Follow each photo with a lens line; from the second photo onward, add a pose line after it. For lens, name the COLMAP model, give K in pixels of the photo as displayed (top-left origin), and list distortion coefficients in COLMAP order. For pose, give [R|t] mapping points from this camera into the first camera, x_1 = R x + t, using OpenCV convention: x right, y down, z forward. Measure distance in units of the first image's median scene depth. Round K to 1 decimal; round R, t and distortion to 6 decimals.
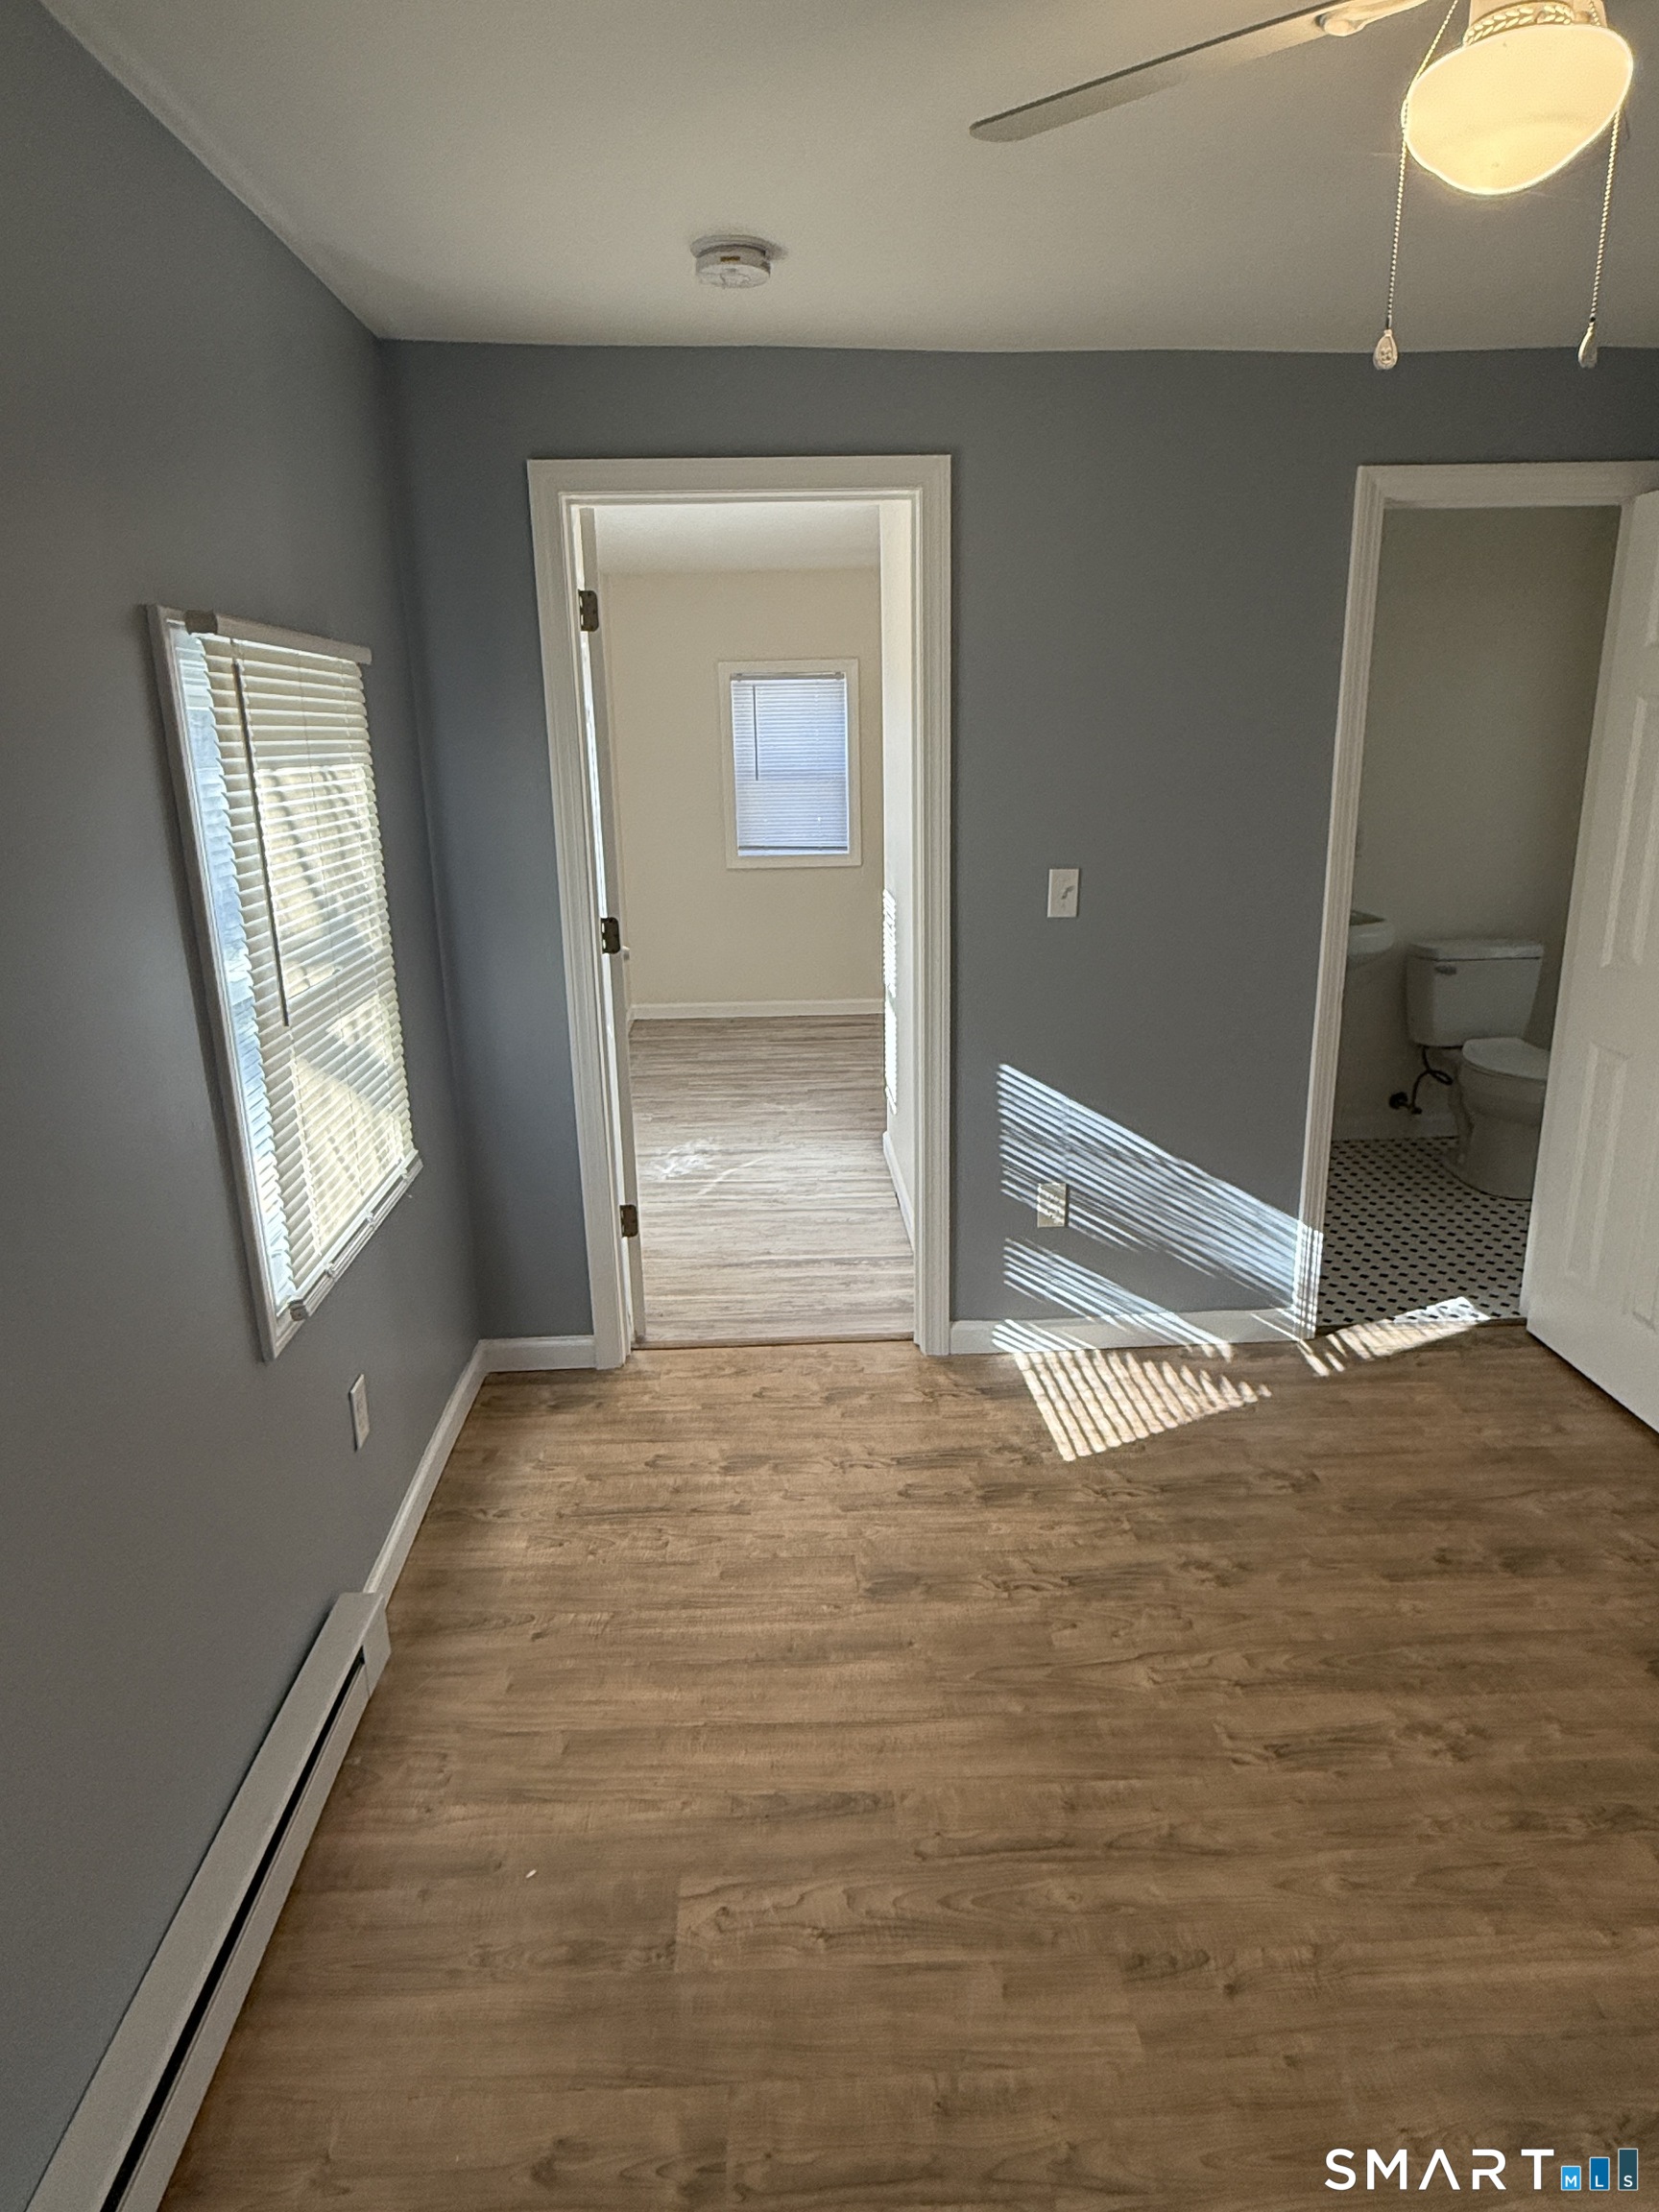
lens RADIAL K [[1345.5, 0, 831.6], [0, 1345.5, 1110.1], [0, 0, 1]] dist [0.001187, 0.000034]
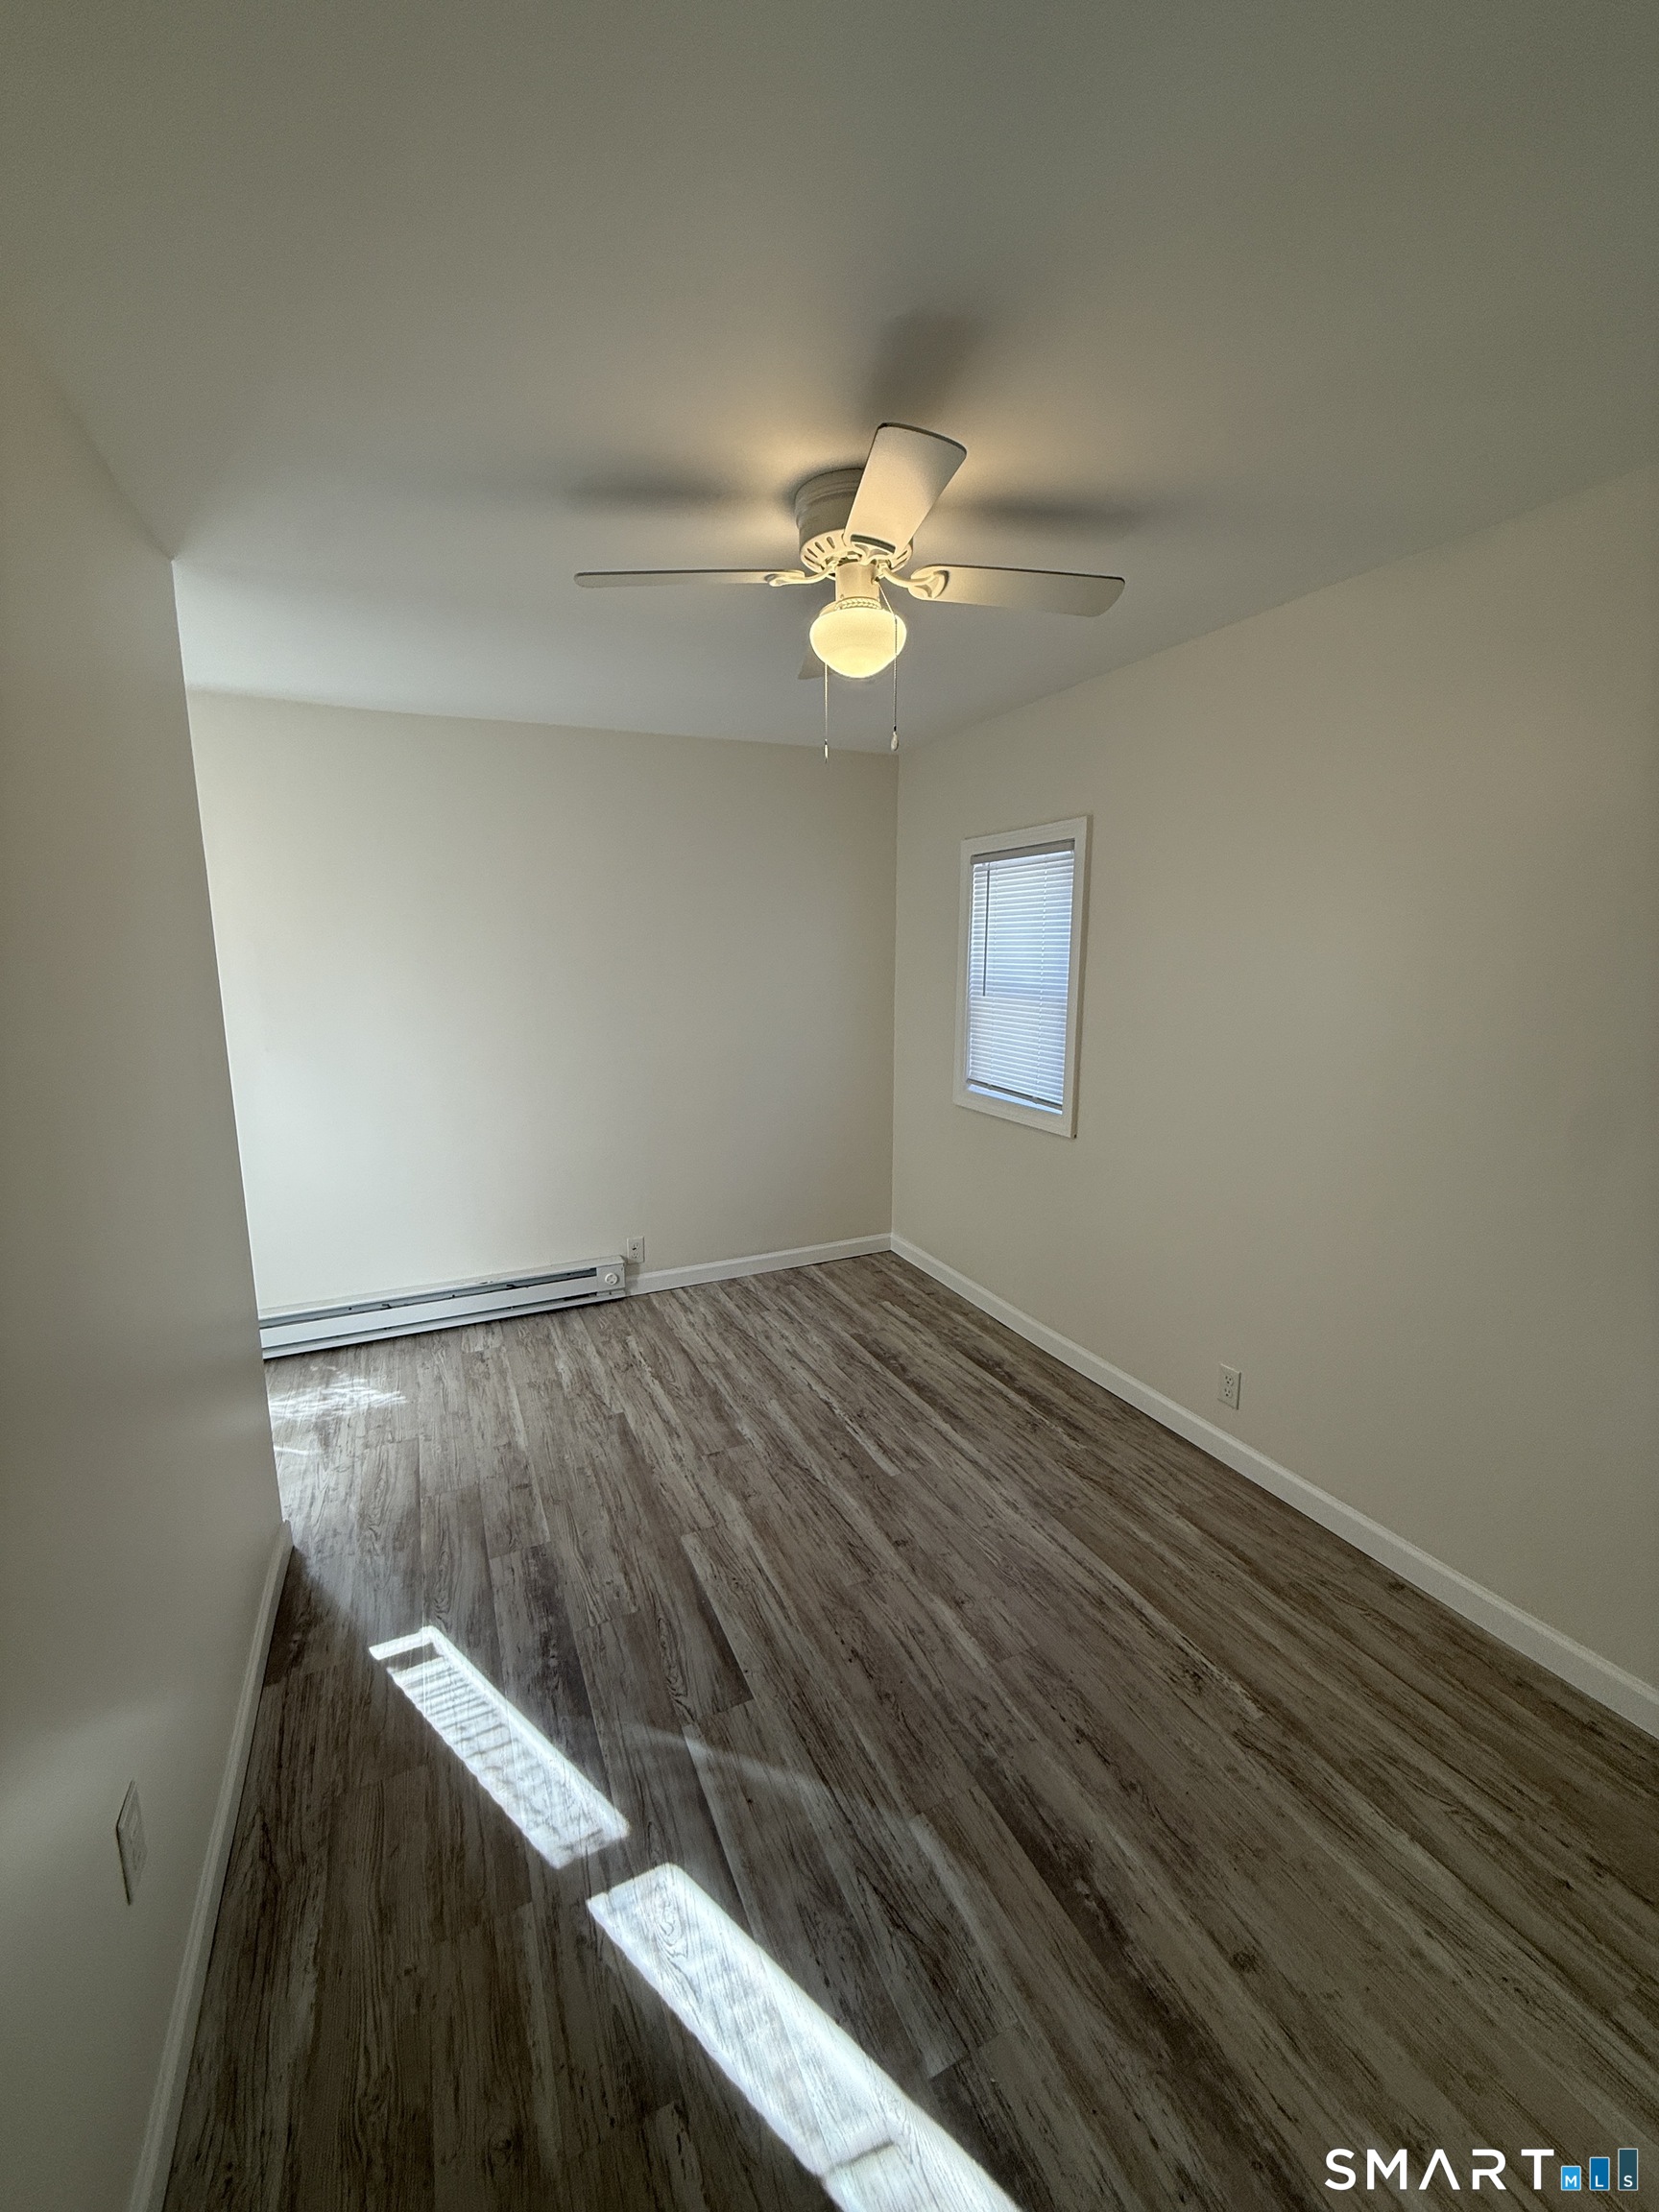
lens RADIAL K [[875.5, 0, 827.2], [0, 875.5, 1100.5], [0, 0, 1]] dist [-0.000008, -0.000004]
pose [[0.372769, 0.176119, -0.911057, 0.428652], [-0.260477, 0.962207, 0.079430, -0.246680], [0.890615, 0.207701, 0.404556, 0.890384]]
